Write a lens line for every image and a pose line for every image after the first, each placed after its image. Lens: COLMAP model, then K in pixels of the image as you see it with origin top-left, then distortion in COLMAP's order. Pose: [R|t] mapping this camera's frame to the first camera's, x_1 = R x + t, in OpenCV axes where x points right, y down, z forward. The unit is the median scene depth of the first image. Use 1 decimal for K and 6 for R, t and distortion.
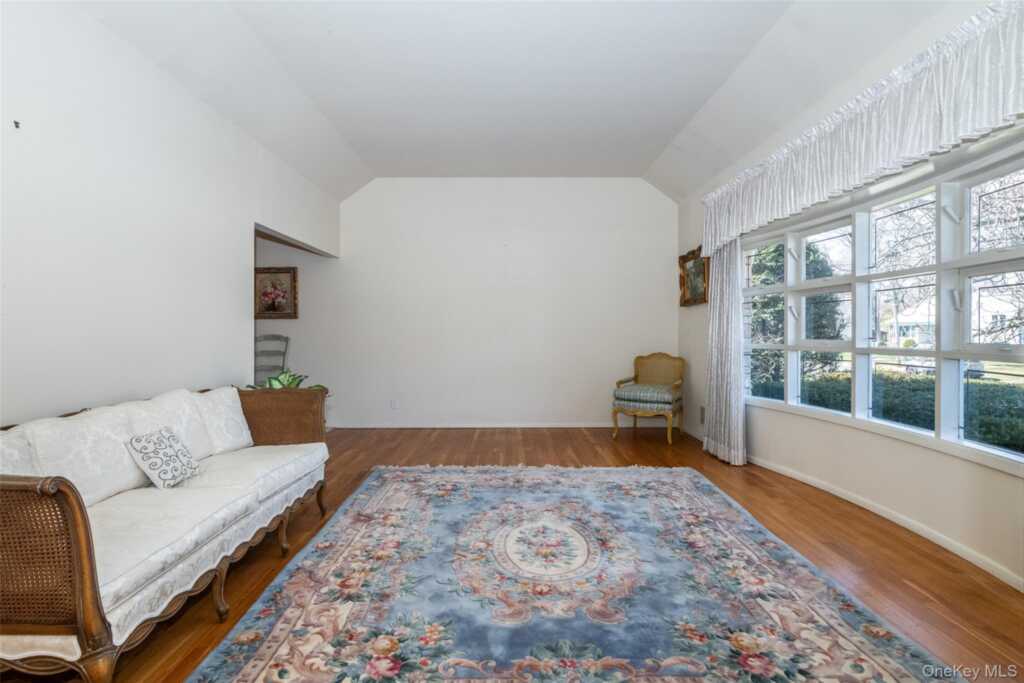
lens RADIAL K [[464.0, 0, 513.8], [0, 464.0, 323.4], [0, 0, 1]] dist [0.001529, -0.000047]
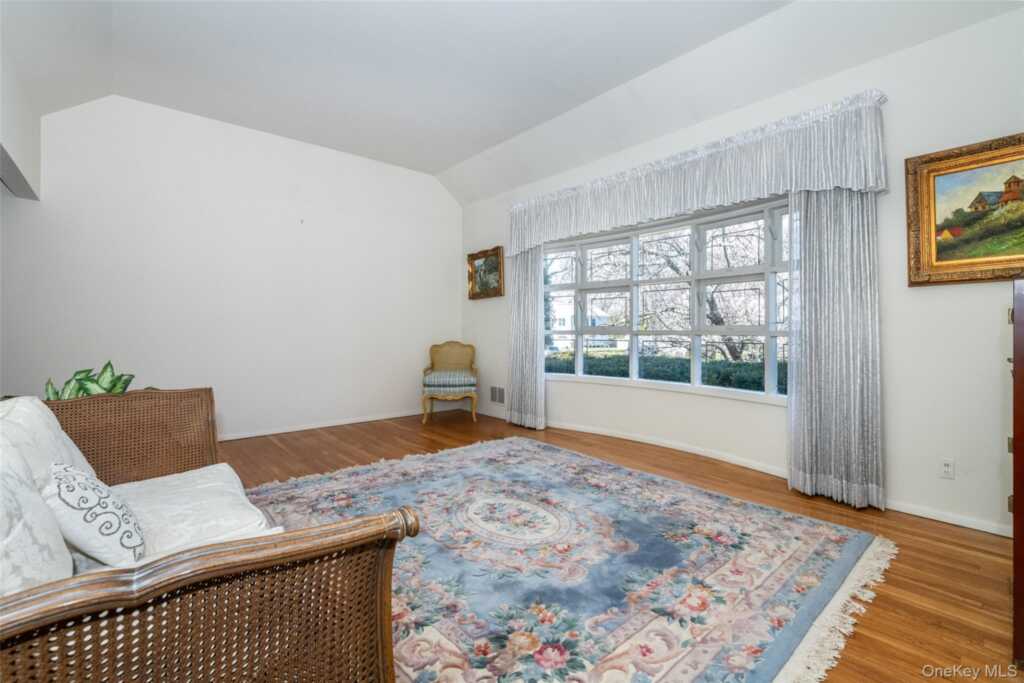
lens RADIAL K [[454.3, 0, 509.8], [0, 454.3, 321.2], [0, 0, 1]] dist [-0.001239, -0.000602]
pose [[0.771280, 0.011842, 0.636386, -0.467449], [-0.011581, 0.999922, -0.004571, 0.036487], [-0.636391, -0.003845, 0.771357, 0.177195]]
